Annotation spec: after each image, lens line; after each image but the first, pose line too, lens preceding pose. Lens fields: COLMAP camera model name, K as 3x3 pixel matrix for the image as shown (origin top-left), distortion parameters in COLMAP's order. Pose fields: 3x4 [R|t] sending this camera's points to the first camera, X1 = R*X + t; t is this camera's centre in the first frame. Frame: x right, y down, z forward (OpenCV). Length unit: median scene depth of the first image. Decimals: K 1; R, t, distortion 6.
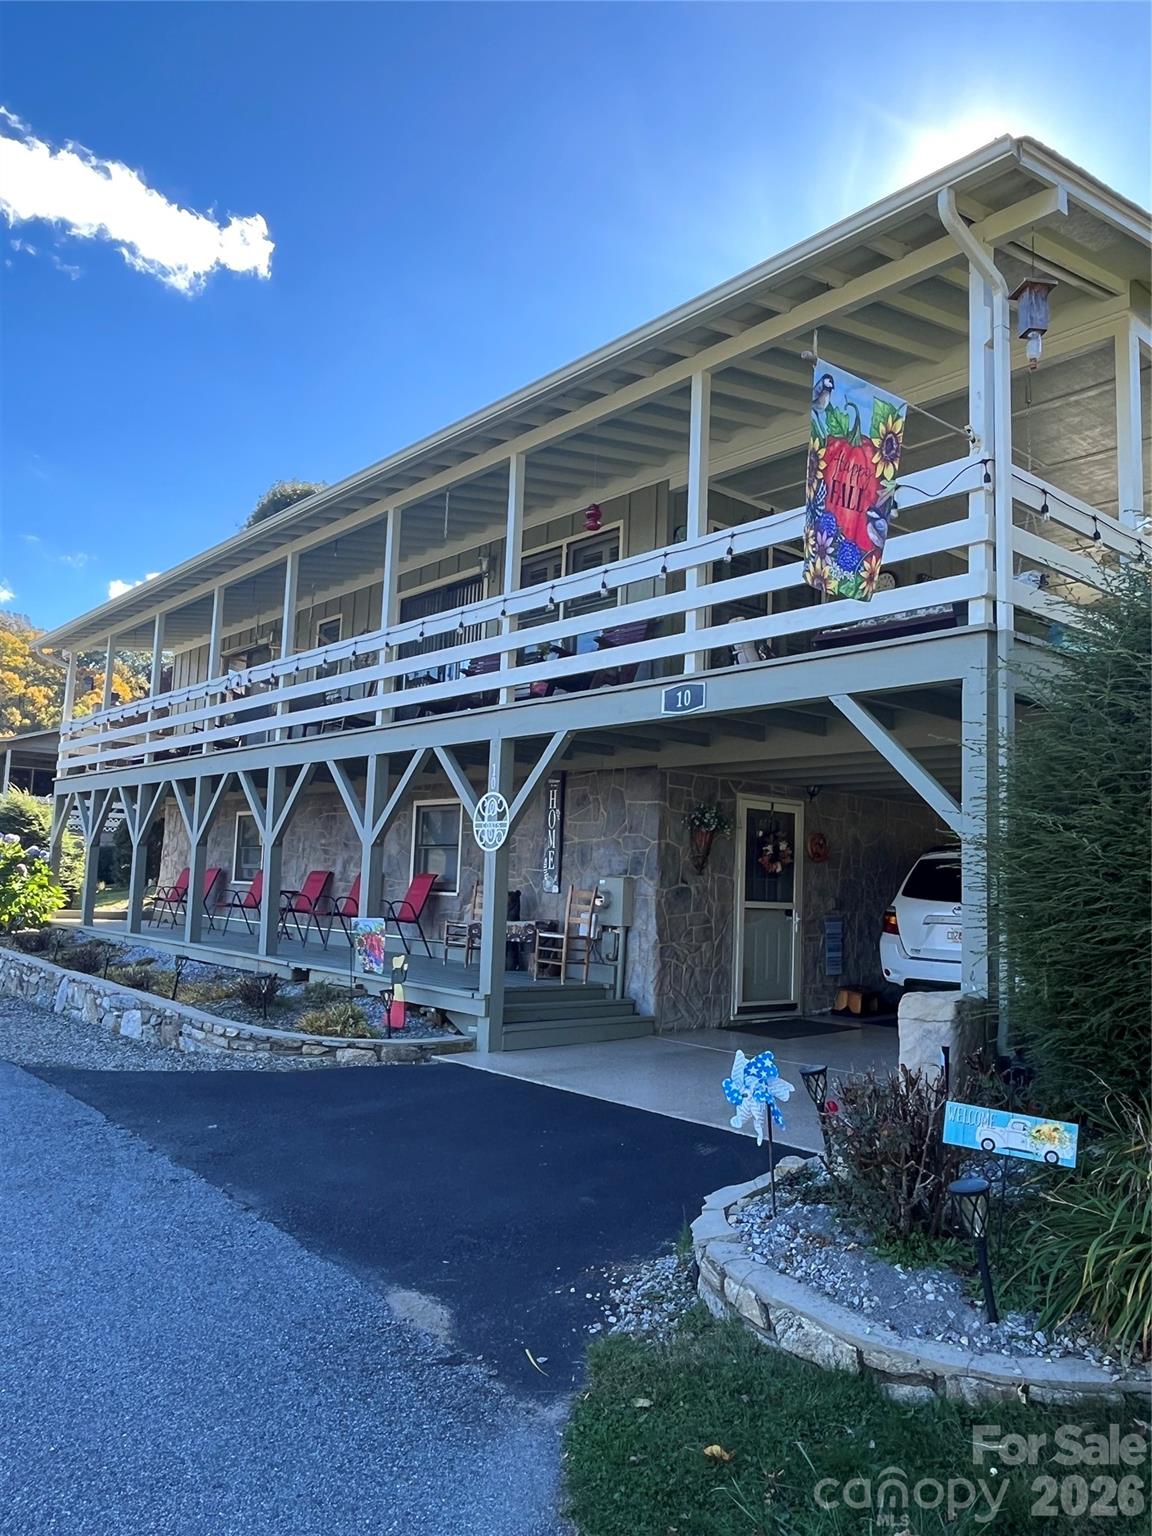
lens RADIAL K [[1105.3, 0, 576.0], [0, 1105.3, 768.0], [0, 0, 1]] dist [-0.000192, 0.001062]
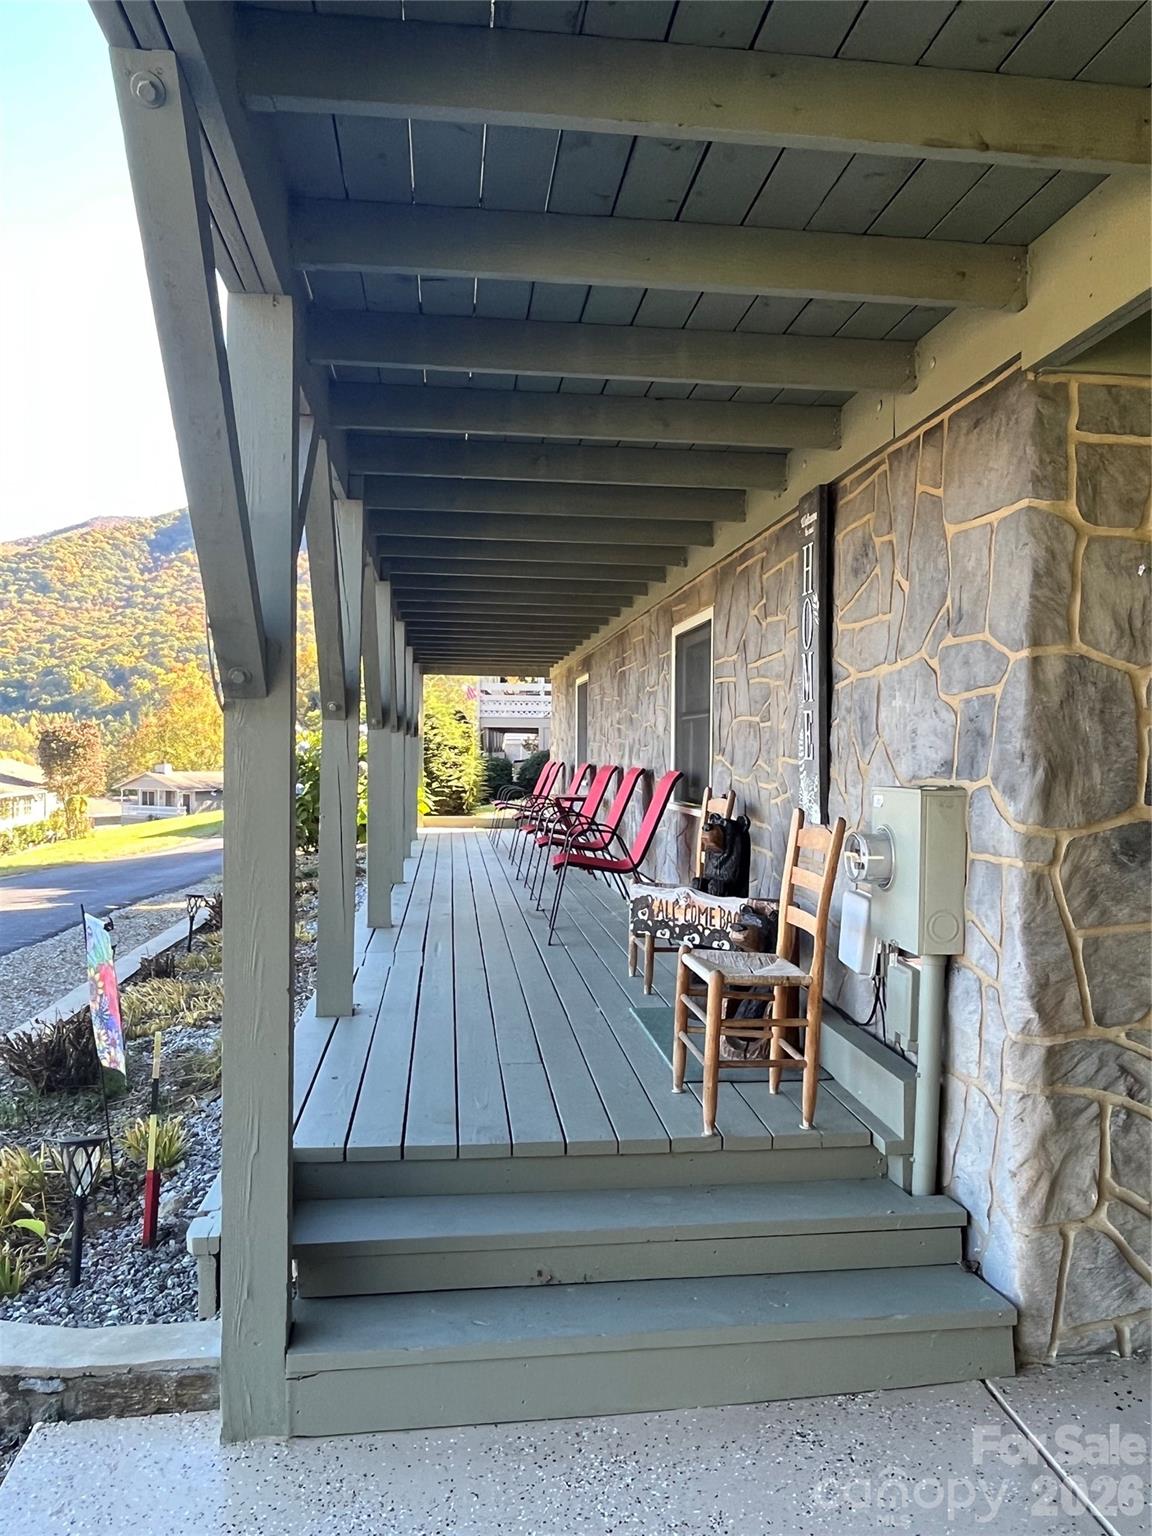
lens RADIAL K [[1105.3, 0, 576.0], [0, 1105.3, 768.0], [0, 0, 1]] dist [-0.000192, 0.001062]
pose [[0.835033, -0.017577, -0.549919, 0.127422], [0.074900, 0.993816, 0.081968, 0.063584], [0.545077, -0.109635, 0.831186, 0.714297]]
